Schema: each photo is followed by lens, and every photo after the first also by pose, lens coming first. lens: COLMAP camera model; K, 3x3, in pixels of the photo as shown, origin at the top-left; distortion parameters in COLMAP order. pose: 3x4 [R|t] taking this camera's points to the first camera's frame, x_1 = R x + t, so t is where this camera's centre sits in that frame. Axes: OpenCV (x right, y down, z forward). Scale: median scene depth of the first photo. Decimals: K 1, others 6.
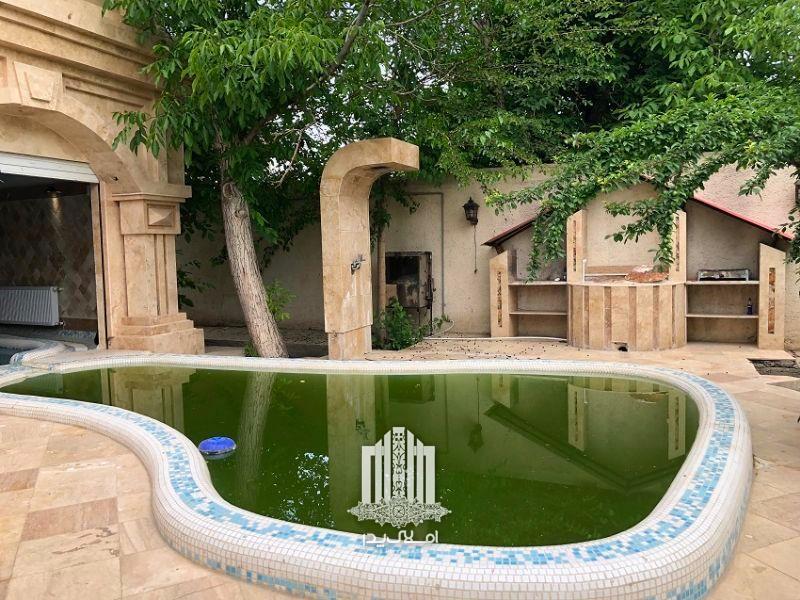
lens RADIAL K [[651.7, 0, 404.8], [0, 651.7, 295.8], [0, 0, 1]] dist [0.016181, 0.003832]
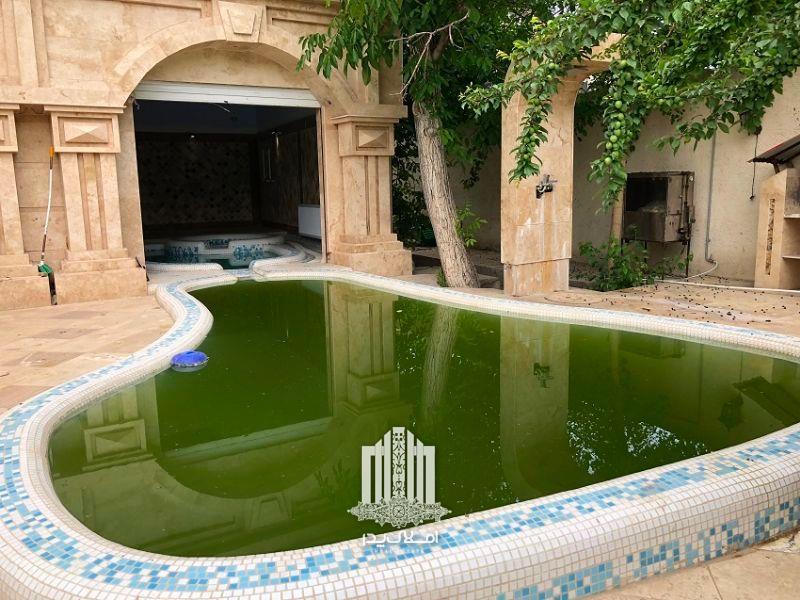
lens RADIAL K [[651.7, 0, 404.8], [0, 651.7, 295.8], [0, 0, 1]] dist [0.016181, 0.003832]
pose [[0.813063, 0.103784, -0.572851, 0.289059], [-0.038354, 0.991393, 0.125175, -0.006146], [0.580911, -0.079803, 0.810045, 0.186219]]
